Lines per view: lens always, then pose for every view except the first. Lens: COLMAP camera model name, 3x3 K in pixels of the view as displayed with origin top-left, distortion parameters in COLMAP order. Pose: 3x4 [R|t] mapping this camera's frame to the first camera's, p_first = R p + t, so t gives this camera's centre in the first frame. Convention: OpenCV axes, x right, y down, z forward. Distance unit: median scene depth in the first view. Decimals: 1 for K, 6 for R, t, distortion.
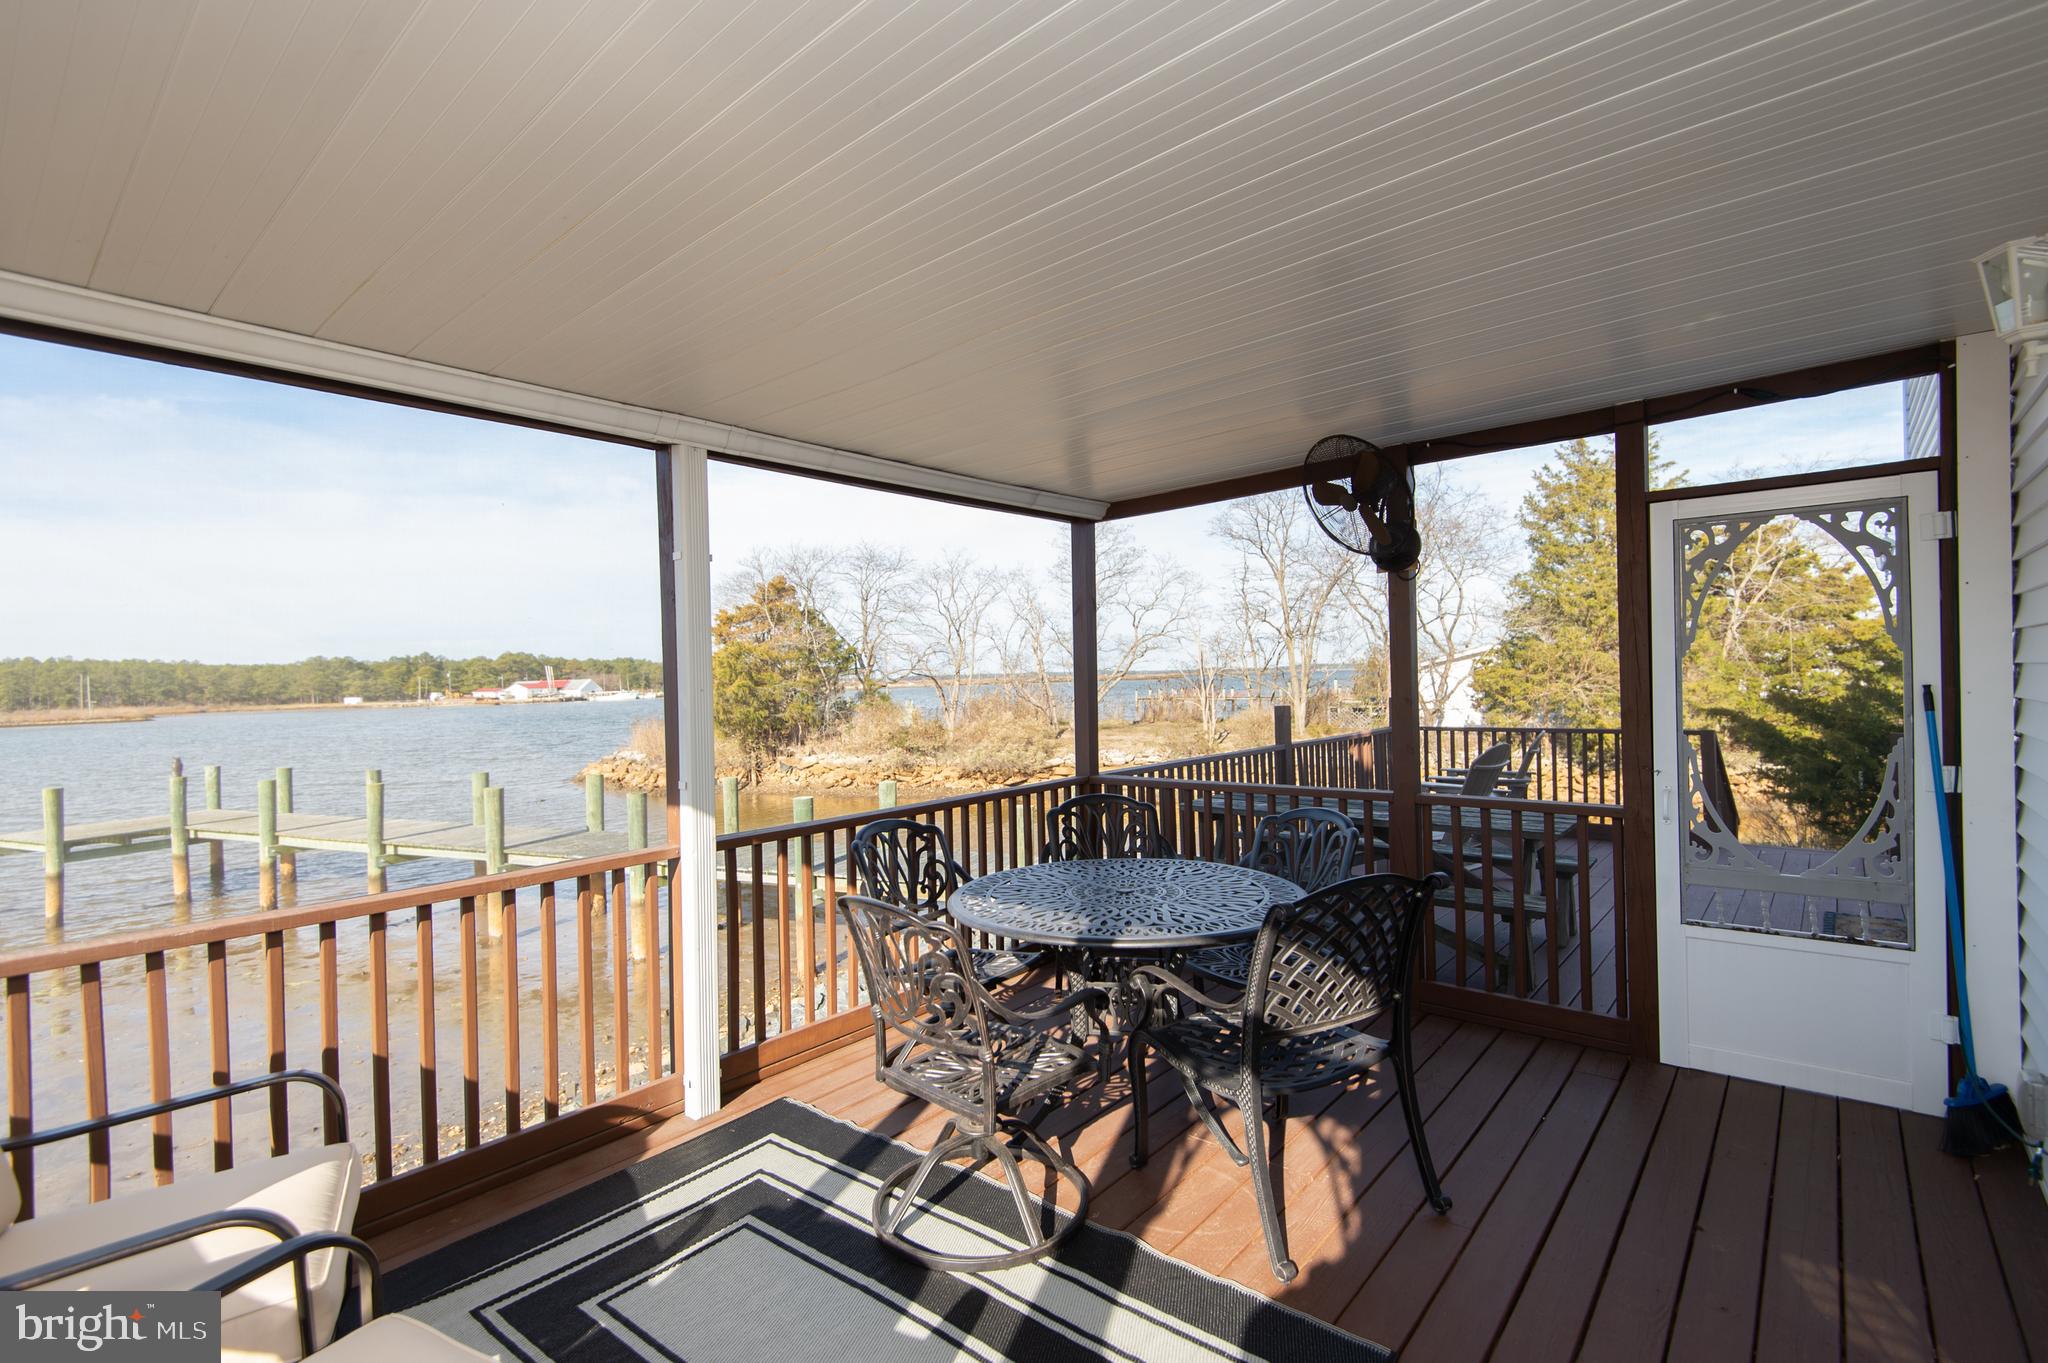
lens RADIAL K [[953.9, 0, 1024.0], [0, 953.9, 681.5], [0, 0, 1]] dist [0.000643, -0.000042]
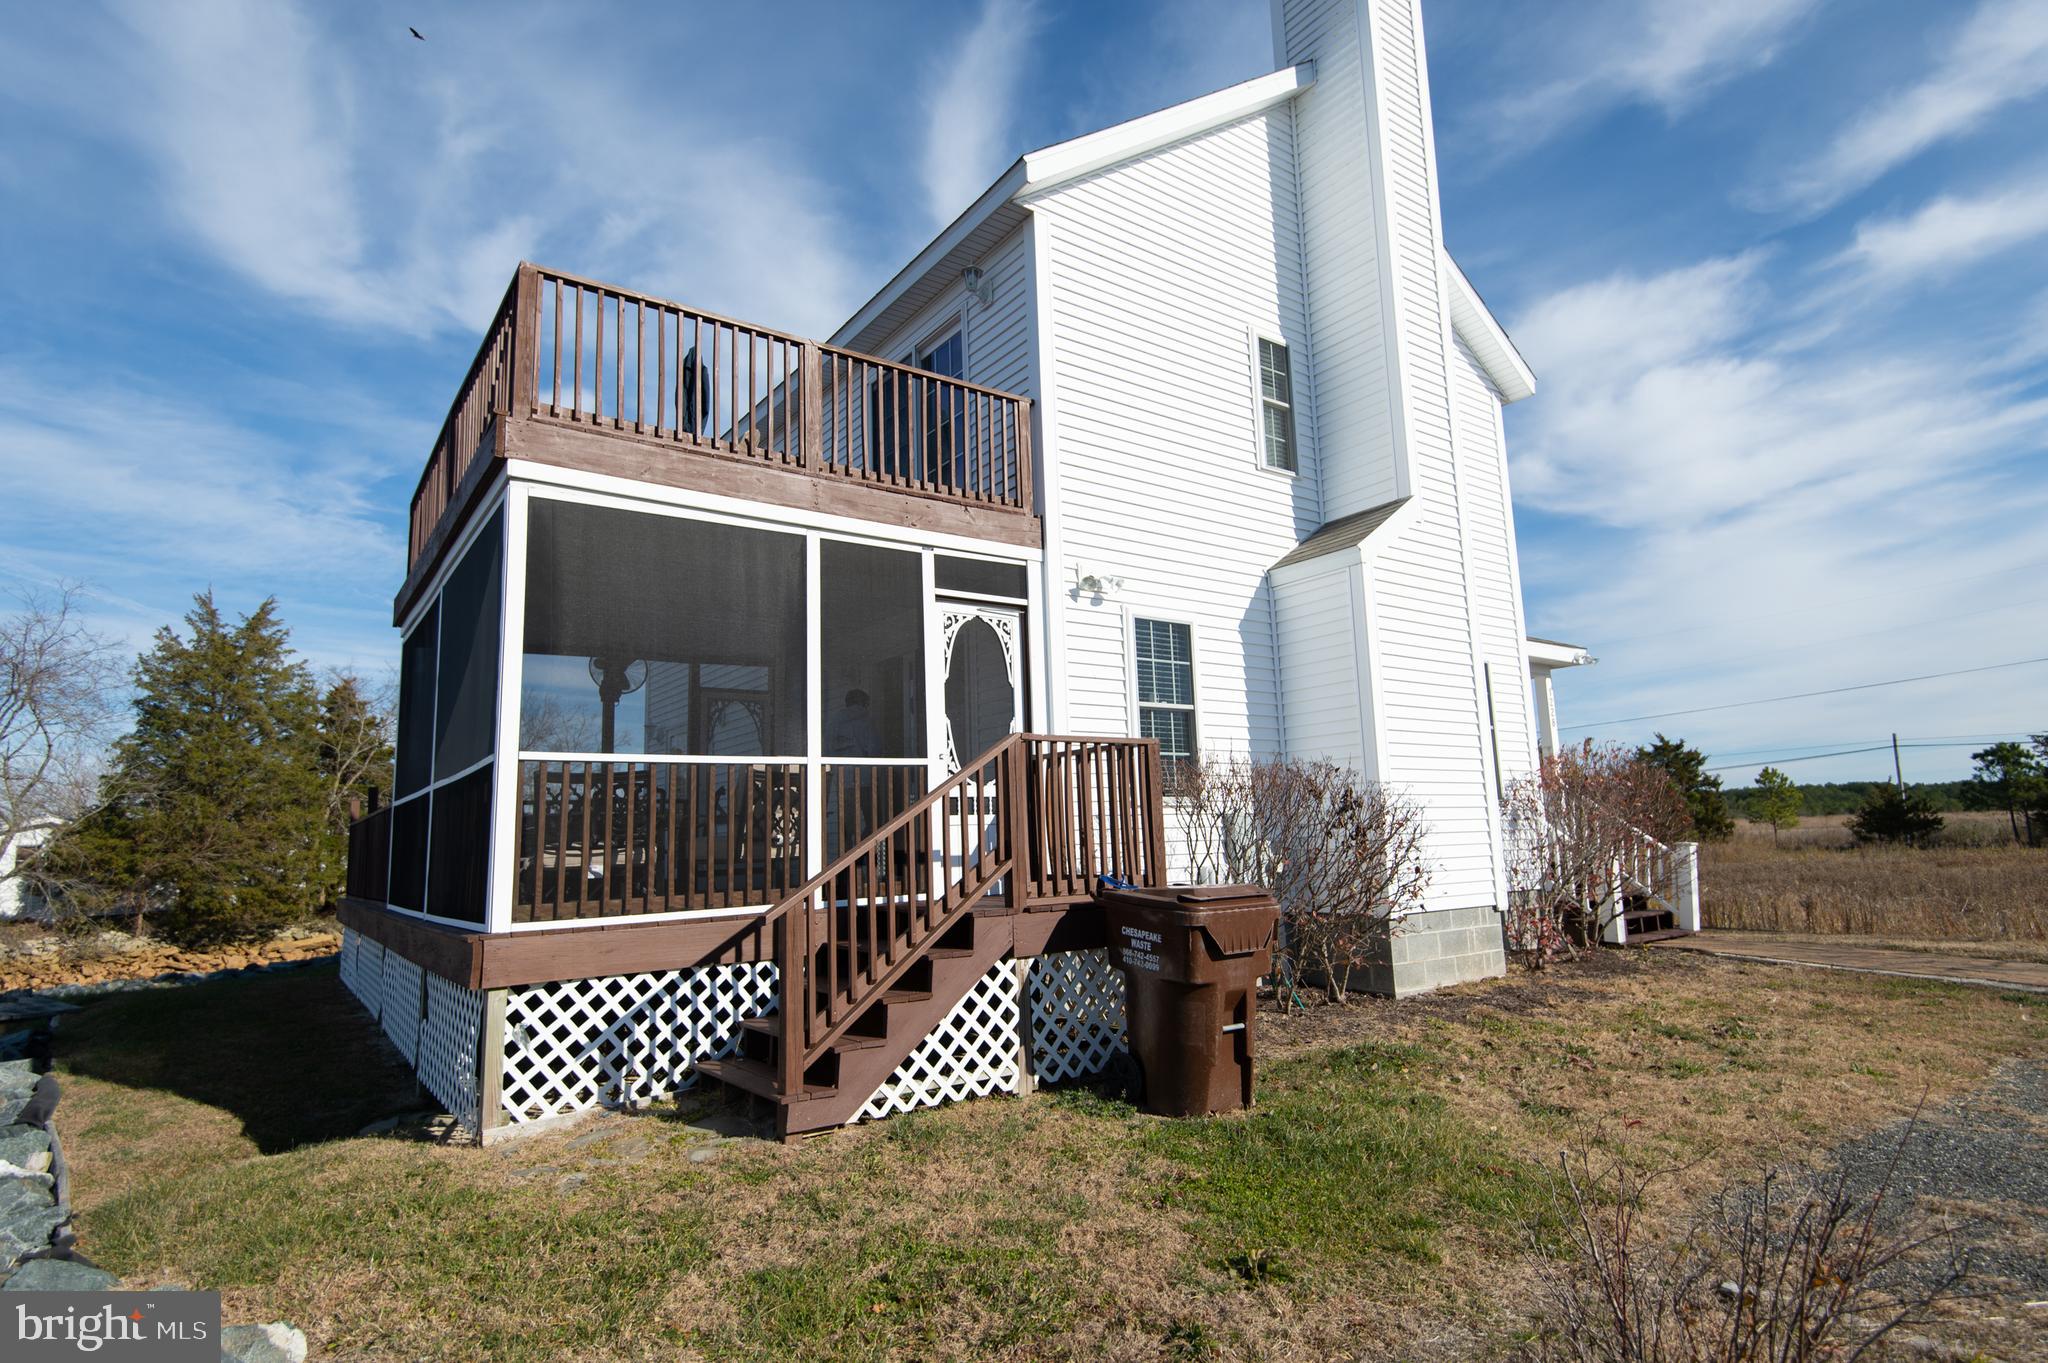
lens RADIAL K [[1056.1, 0, 1024.0], [0, 1056.1, 681.5], [0, 0, 1]] dist [0.000614, 0.000047]
pose [[0.241378, 0.161943, 0.956823, -0.195081], [0.035051, 0.983879, -0.175364, 0.033884], [-0.969798, 0.075867, 0.231811, -0.059208]]
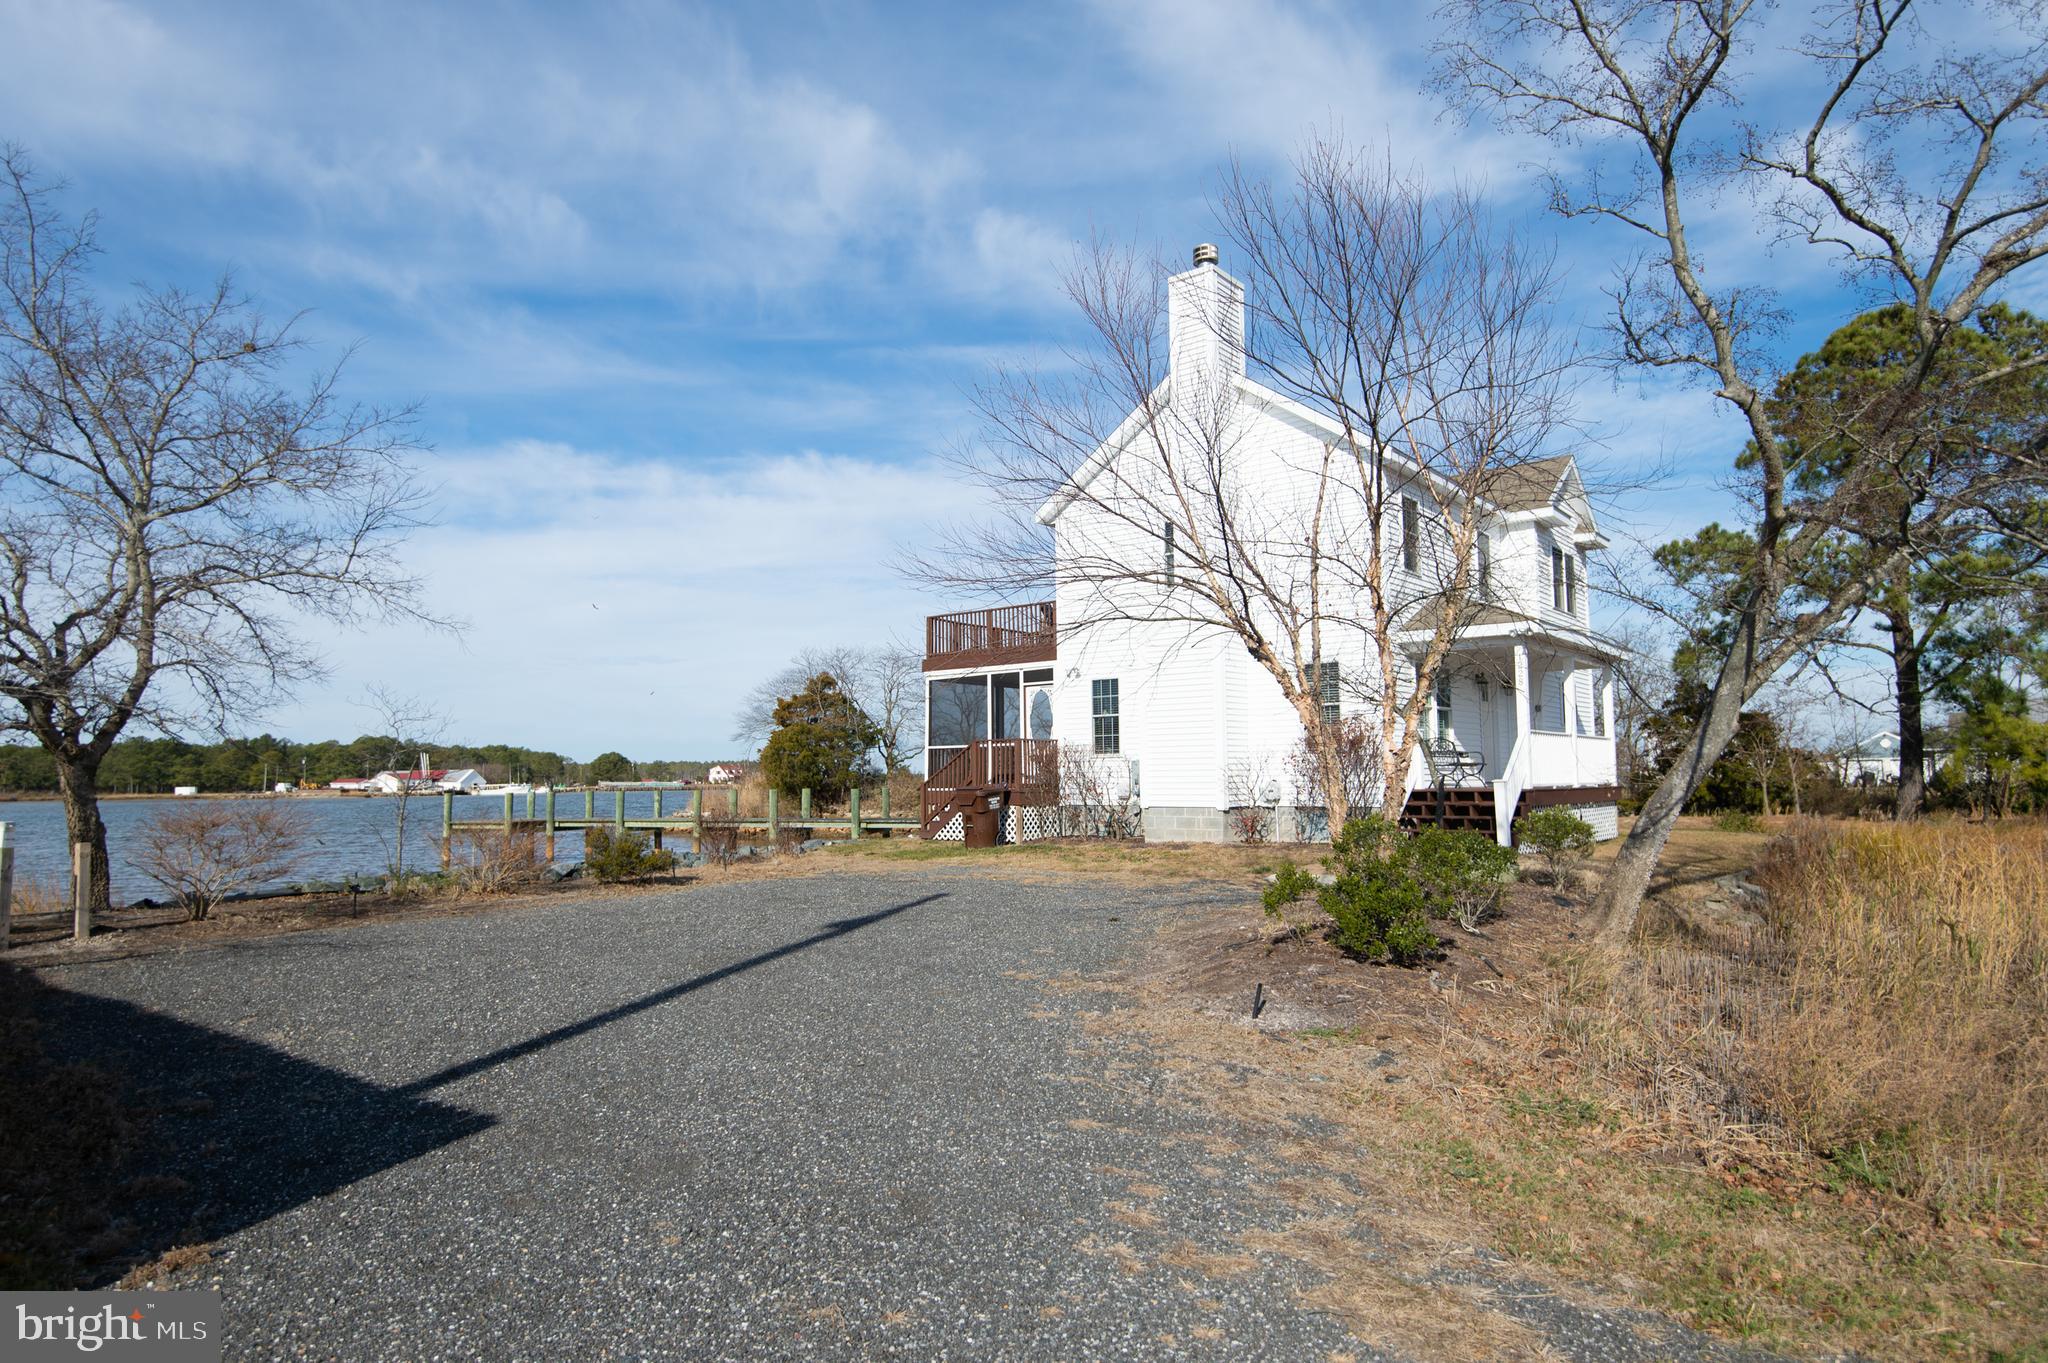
lens RADIAL K [[1257.6, 0, 1024.0], [0, 1257.6, 681.5], [0, 0, 1]] dist [-0.000515, -0.000276]
pose [[0.999278, 0.017445, 0.033748, -0.045639], [-0.014522, 0.996274, -0.085007, 0.038631], [-0.035106, 0.084456, 0.995809, -0.641988]]
